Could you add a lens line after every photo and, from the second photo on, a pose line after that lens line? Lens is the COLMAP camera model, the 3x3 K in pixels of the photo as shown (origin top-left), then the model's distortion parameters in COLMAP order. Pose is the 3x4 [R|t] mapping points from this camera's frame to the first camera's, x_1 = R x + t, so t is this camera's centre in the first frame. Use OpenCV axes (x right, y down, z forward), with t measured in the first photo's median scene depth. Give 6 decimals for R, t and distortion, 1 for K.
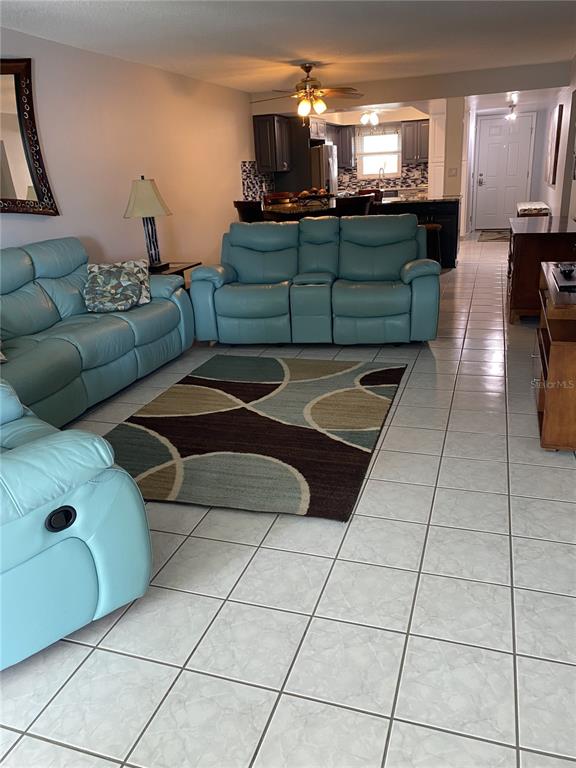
lens RADIAL K [[600.3, 0, 288.0], [0, 600.3, 384.0], [0, 0, 1]] dist [0.004460, -0.000149]
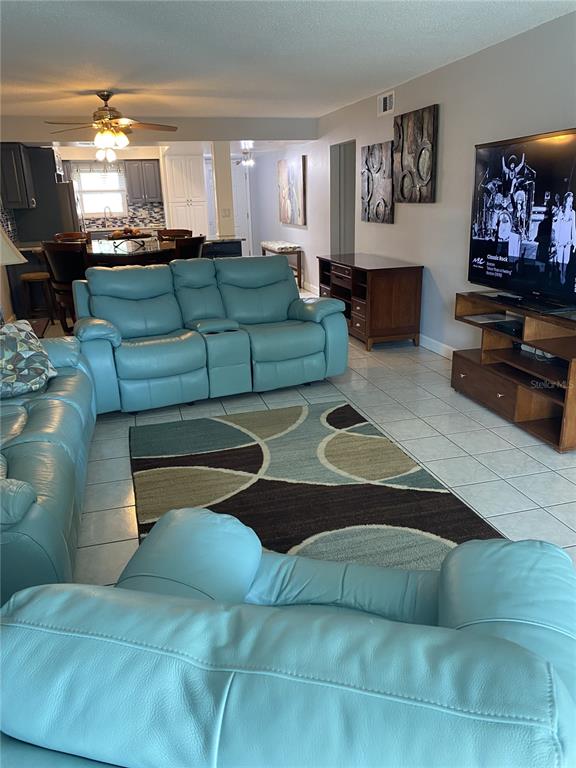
lens RADIAL K [[583.8, 0, 288.0], [0, 583.8, 384.0], [0, 0, 1]] dist [0.098767, -0.182601]
pose [[0.826686, -0.143427, 0.544077, -0.393147], [0.173205, 0.984879, -0.003544, -0.070286], [-0.535341, 0.097167, 0.839028, 0.211031]]
